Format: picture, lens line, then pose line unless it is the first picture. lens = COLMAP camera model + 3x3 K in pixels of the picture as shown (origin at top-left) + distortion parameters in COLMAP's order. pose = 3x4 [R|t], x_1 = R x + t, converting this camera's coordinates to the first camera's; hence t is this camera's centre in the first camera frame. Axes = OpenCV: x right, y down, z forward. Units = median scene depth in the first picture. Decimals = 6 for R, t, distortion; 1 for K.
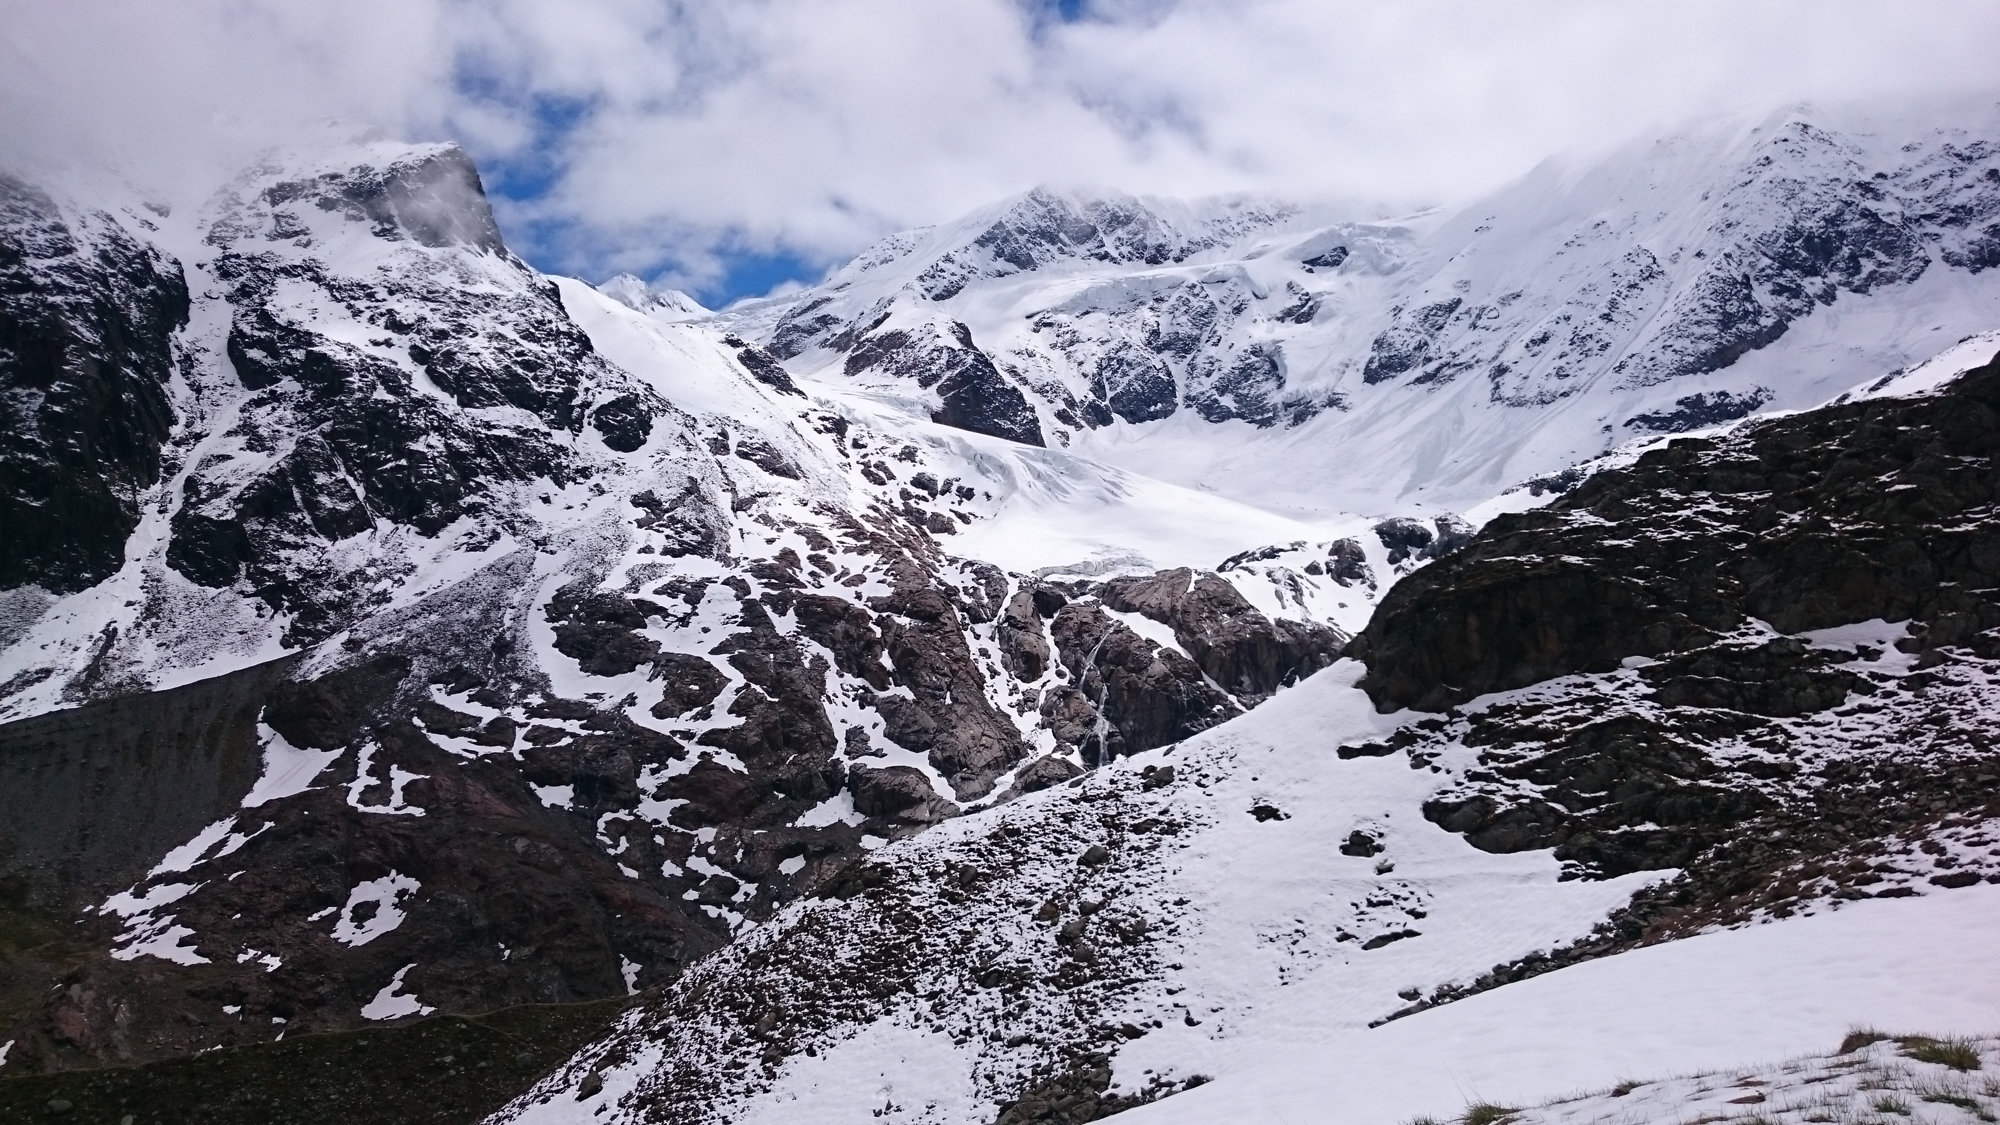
lens RADIAL K [[1496.9, 0, 1000.0], [0, 1496.9, 562.5], [0, 0, 1]] dist [0.010079, 0.001101]
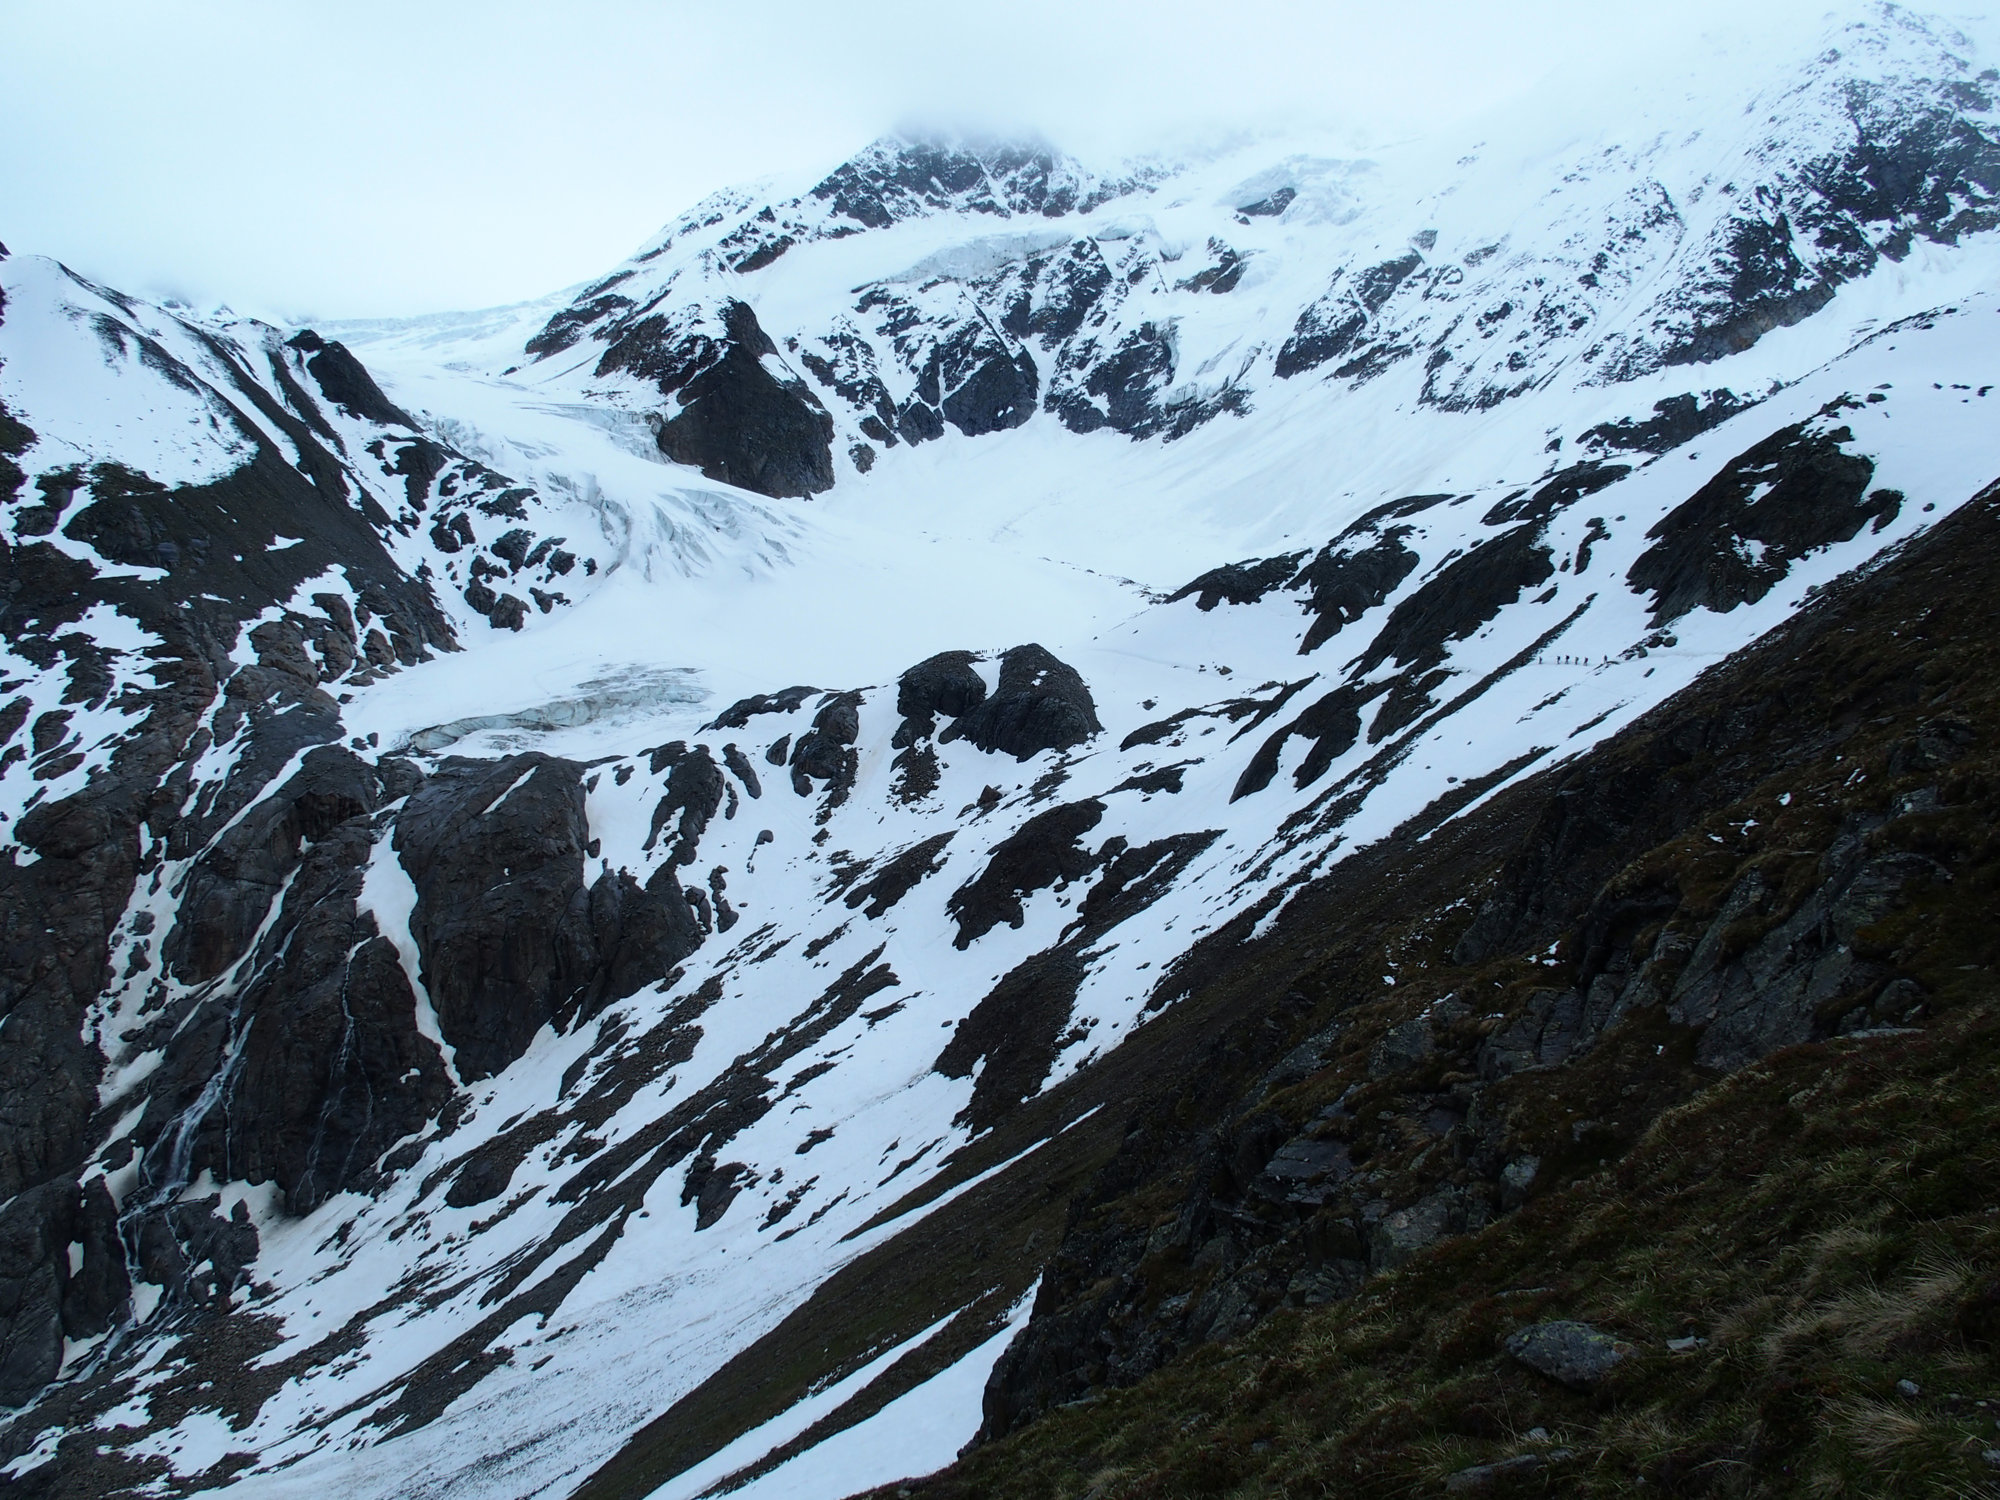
lens RADIAL K [[1687.3, 0, 1000.0], [0, 1687.3, 750.0], [0, 0, 1]] dist [-0.067522, 0.037915]
pose [[0.999205, -0.009234, -0.038794, 0.141390], [0.013289, 0.994318, 0.105614, -0.027544], [0.037599, -0.106046, 0.993650, 0.170795]]
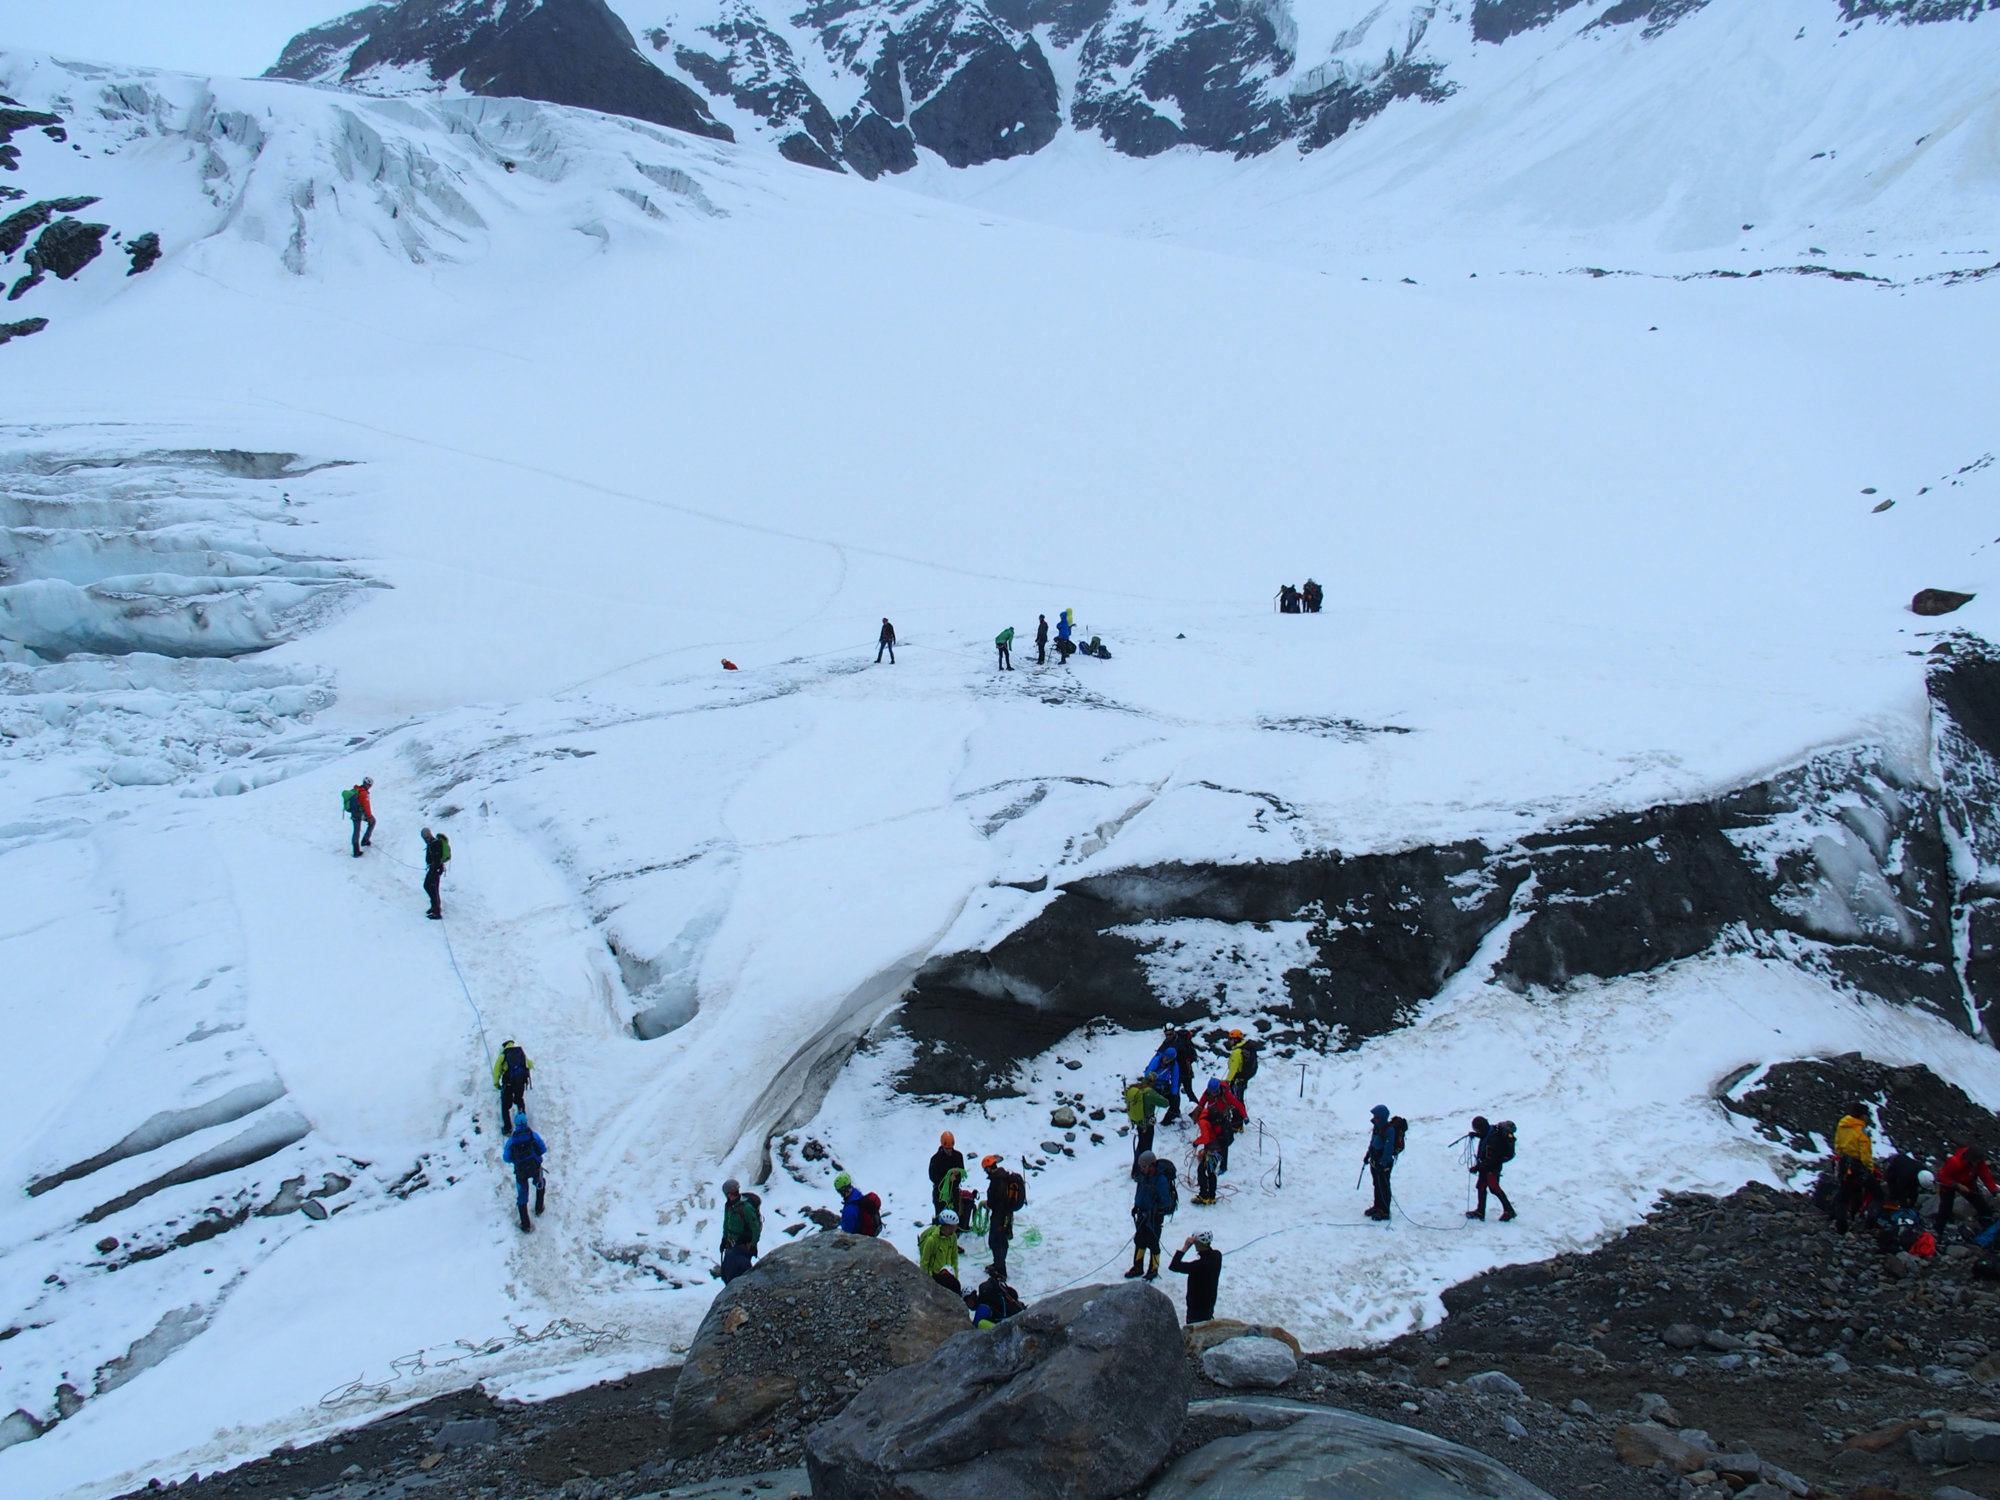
lens RADIAL K [[1687.3, 0, 1000.0], [0, 1687.3, 750.0], [0, 0, 1]] dist [-0.067522, 0.037915]
pose [[0.998308, -0.047745, 0.033192, 0.079689], [0.041529, 0.984953, 0.167761, -0.003425], [-0.040703, -0.166099, 0.985269, 0.499336]]
